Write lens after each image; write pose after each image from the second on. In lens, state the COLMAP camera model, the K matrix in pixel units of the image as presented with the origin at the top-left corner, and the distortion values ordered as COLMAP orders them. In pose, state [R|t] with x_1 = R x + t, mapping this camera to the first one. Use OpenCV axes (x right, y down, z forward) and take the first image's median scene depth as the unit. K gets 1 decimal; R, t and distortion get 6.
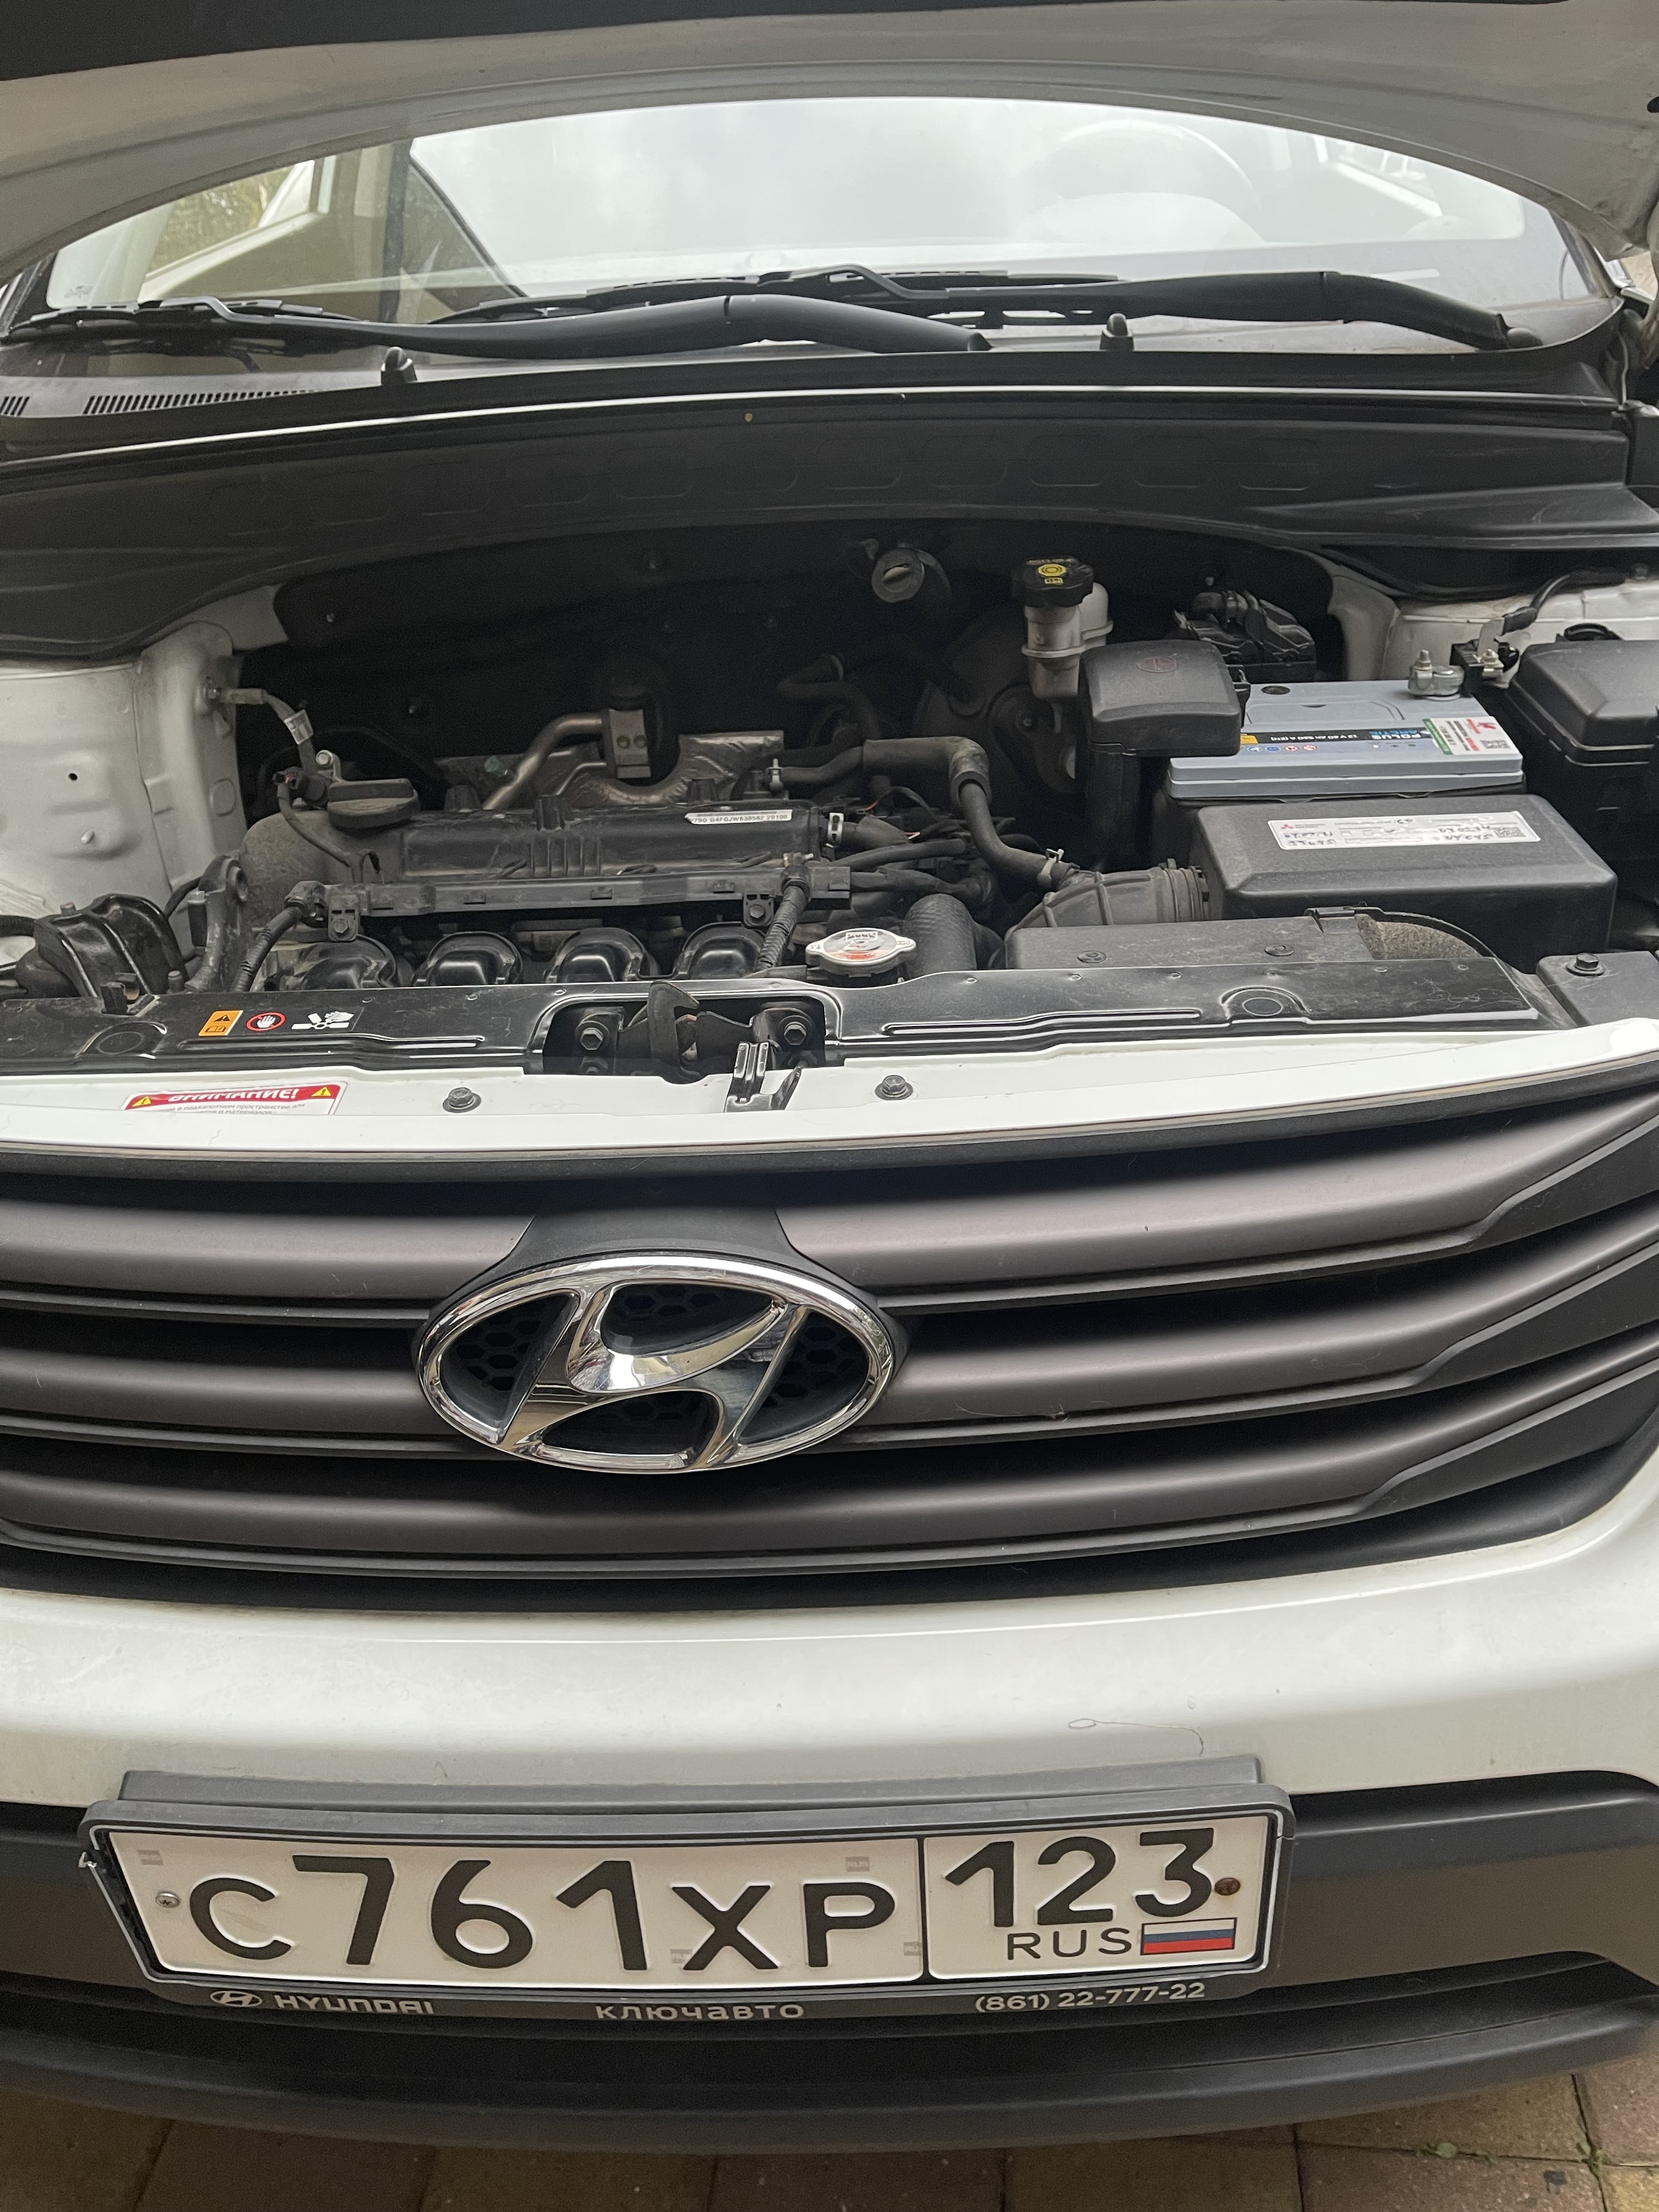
lens RADIAL K [[1653.2, 0, 829.5], [0, 1653.2, 1106.0], [0, 0, 1]] dist [0.070572, -0.098947]
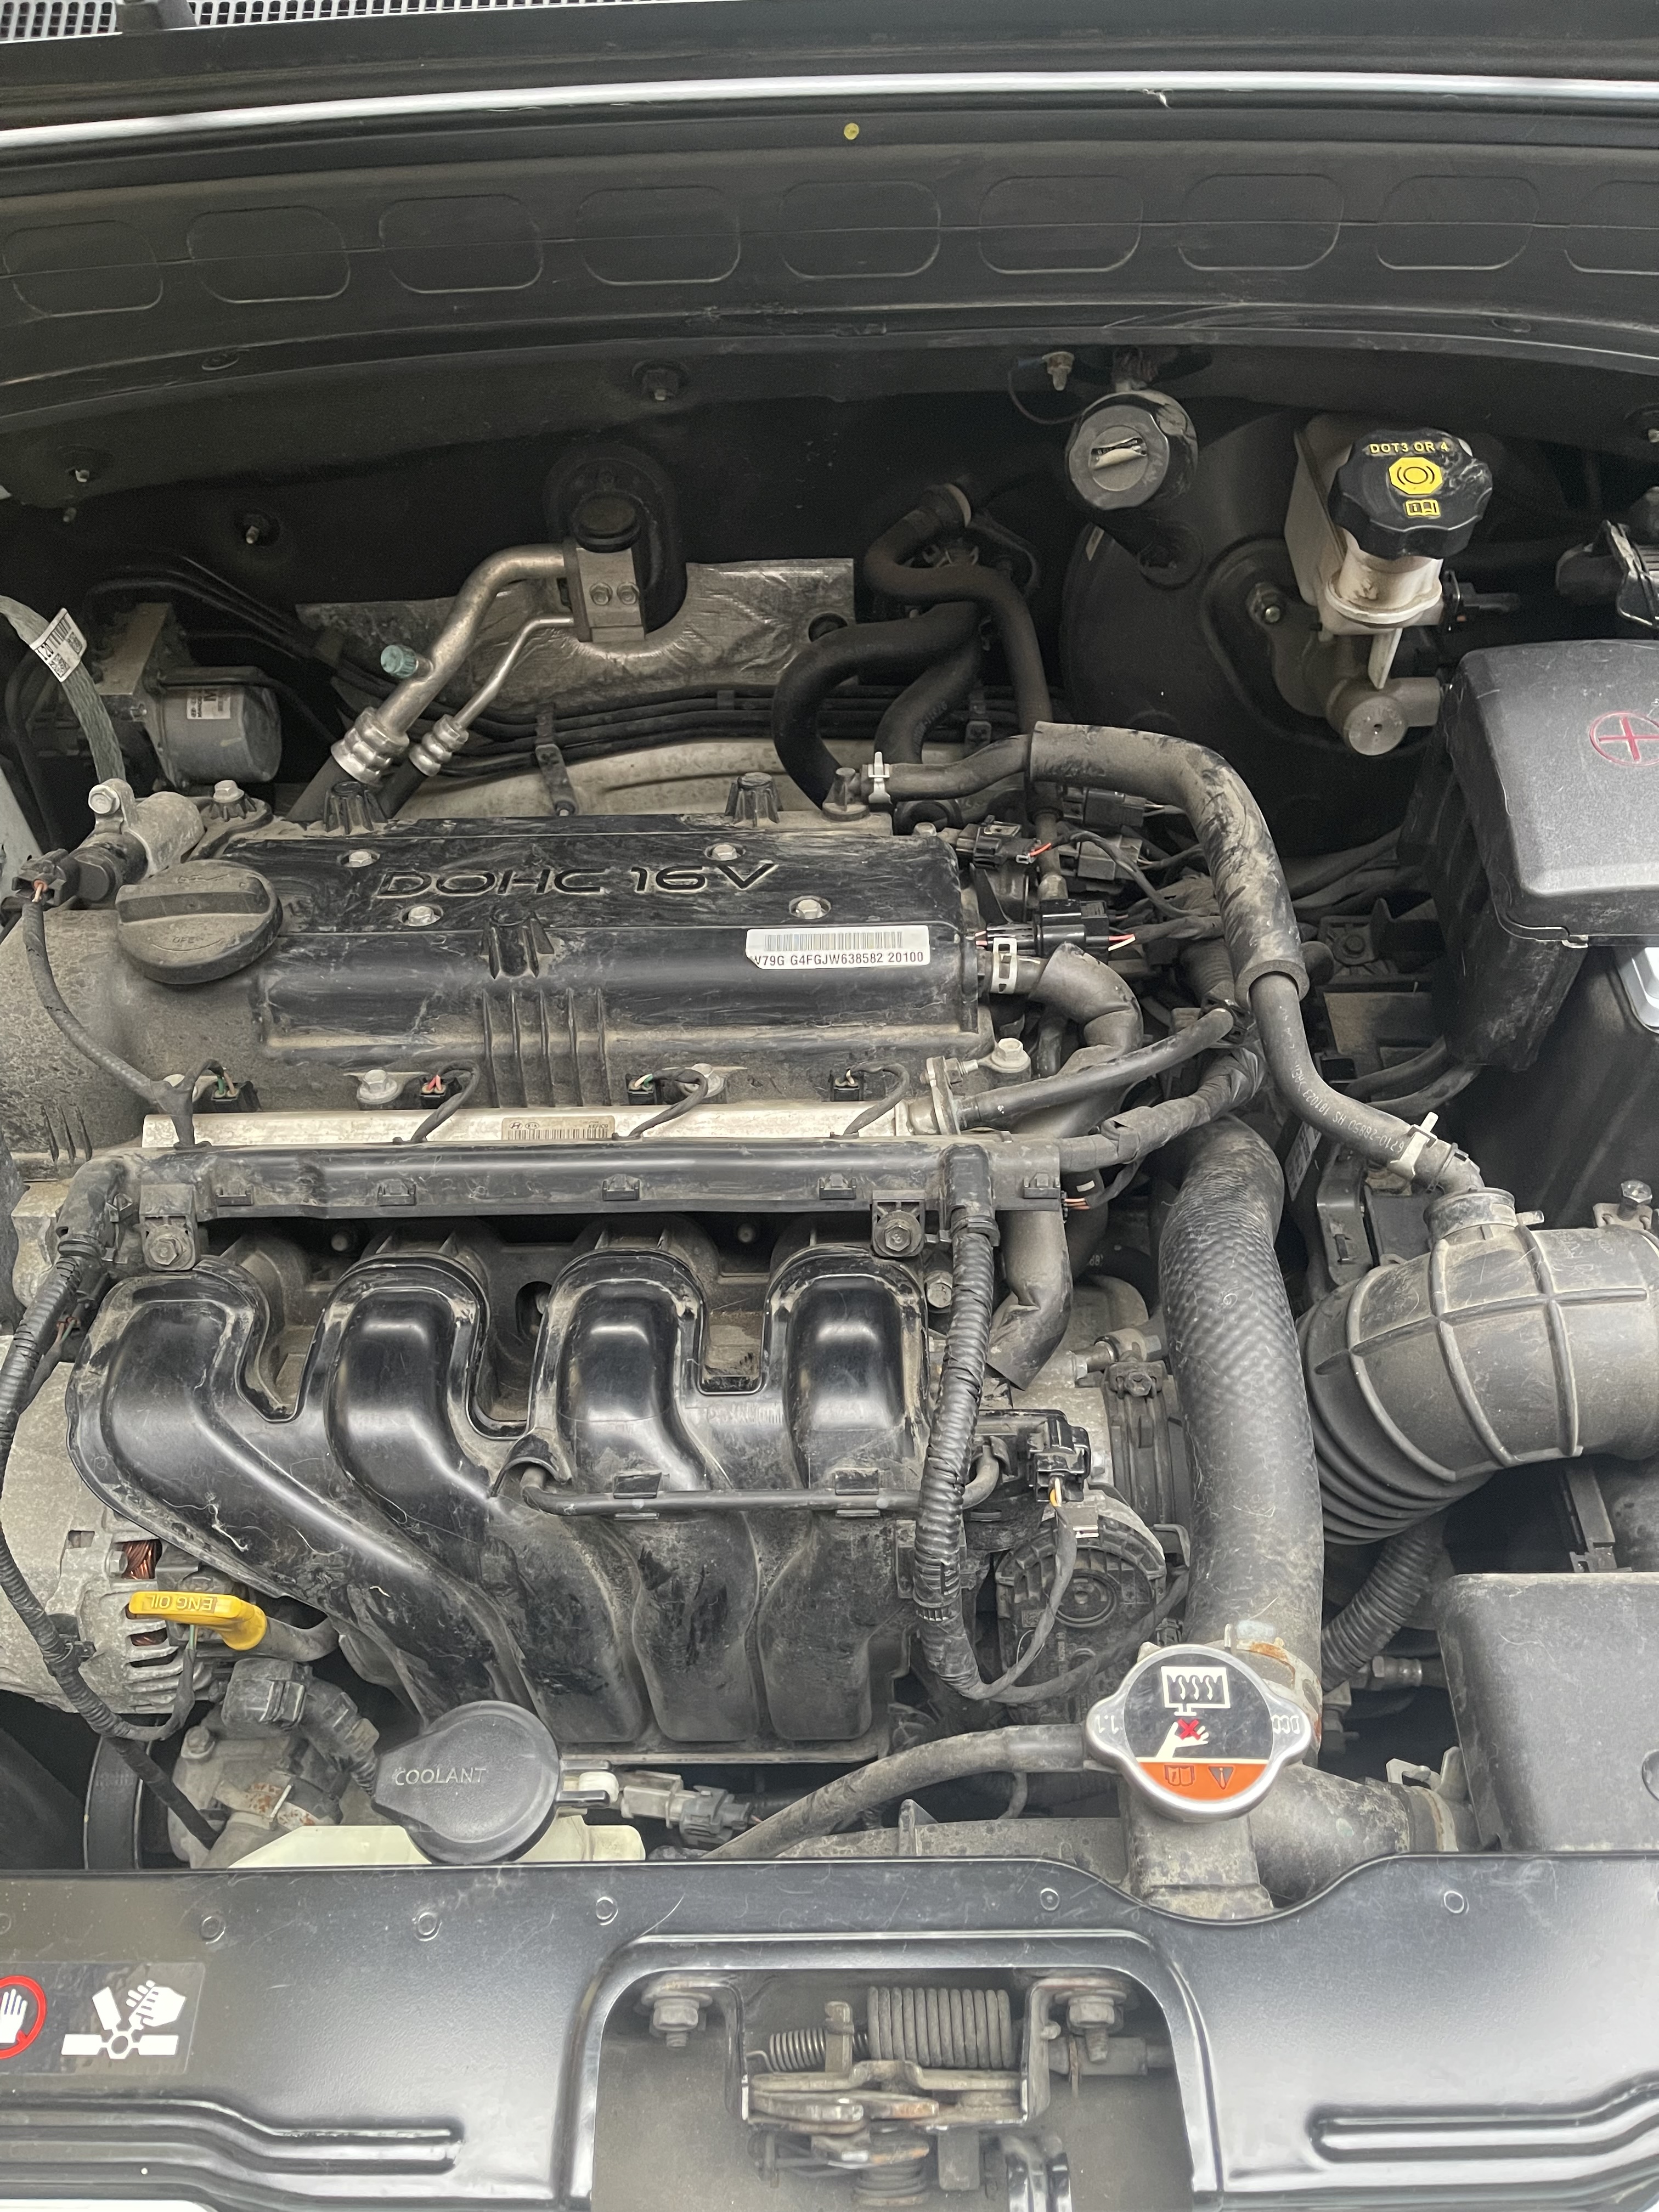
lens RADIAL K [[1653.2, 0, 829.5], [0, 1653.2, 1106.0], [0, 0, 1]] dist [0.070572, -0.098947]
pose [[0.999314, -0.009689, 0.035746, -0.076164], [-0.003484, 0.936306, 0.351167, -0.313820], [-0.036872, -0.351050, 0.935630, 0.419755]]
